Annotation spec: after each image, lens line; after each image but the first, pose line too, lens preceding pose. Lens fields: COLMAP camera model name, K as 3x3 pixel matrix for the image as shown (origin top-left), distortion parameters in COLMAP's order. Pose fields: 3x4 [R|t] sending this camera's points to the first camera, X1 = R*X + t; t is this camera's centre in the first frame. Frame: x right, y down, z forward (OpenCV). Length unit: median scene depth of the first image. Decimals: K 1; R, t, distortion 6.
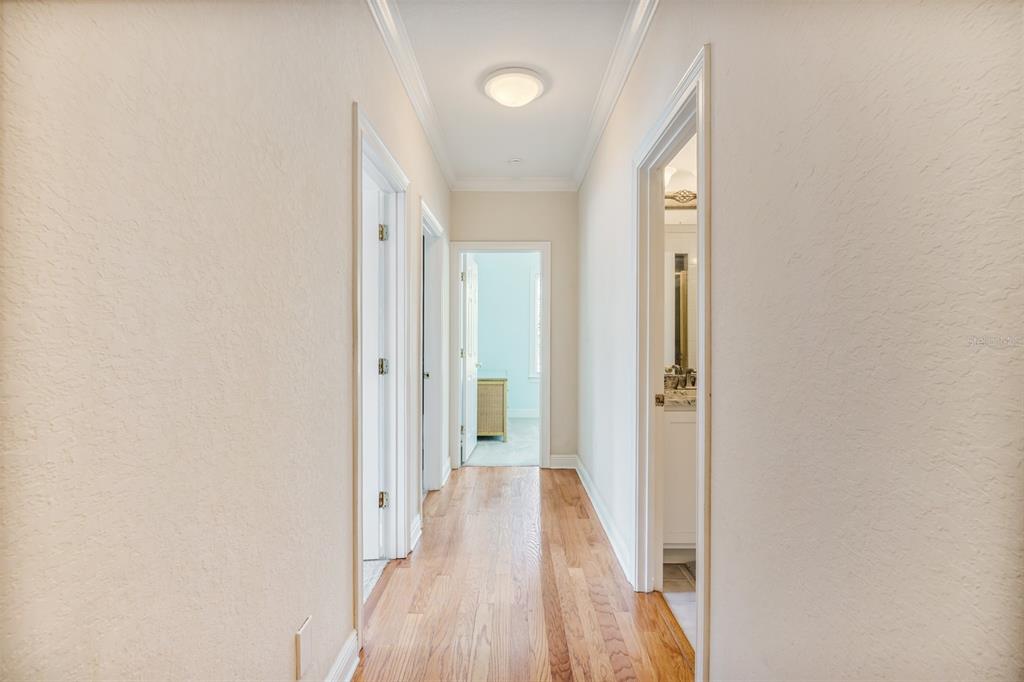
lens RADIAL K [[485.5, 0, 512.5], [0, 485.5, 338.2], [0, 0, 1]] dist [-0.000321, -0.000019]
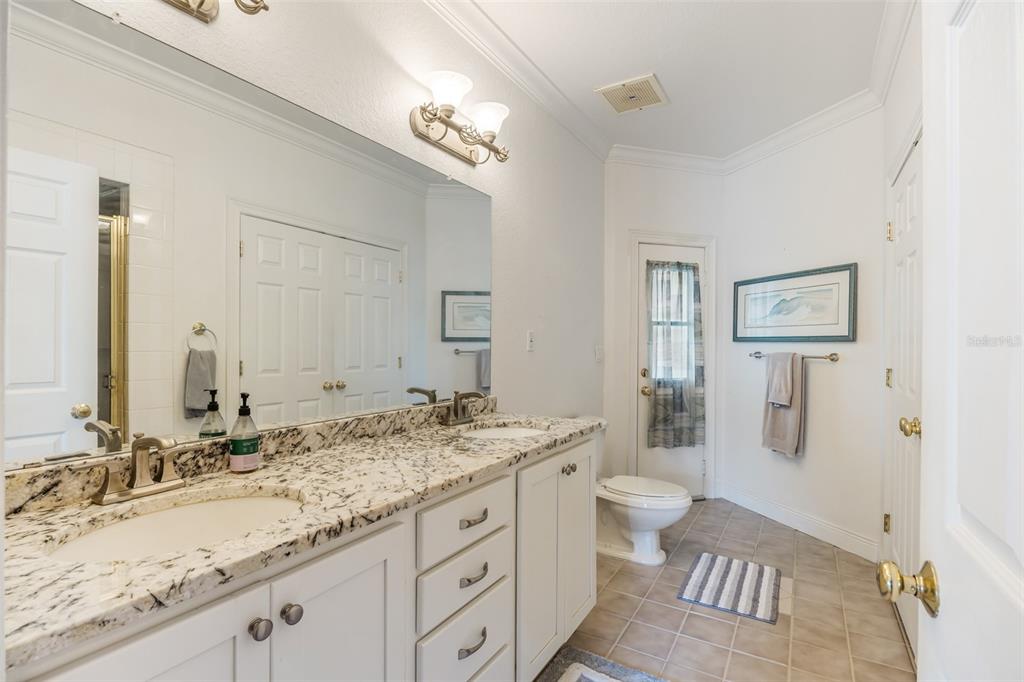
lens RADIAL K [[485.5, 0, 512.1], [0, 485.5, 343.5], [0, 0, 1]] dist [-0.000321, -0.000019]
pose [[0.518175, 0.004452, 0.855263, 0.135428], [-0.000648, 0.999988, -0.004813, -0.001435], [-0.855274, 0.001940, 0.518172, 0.398377]]
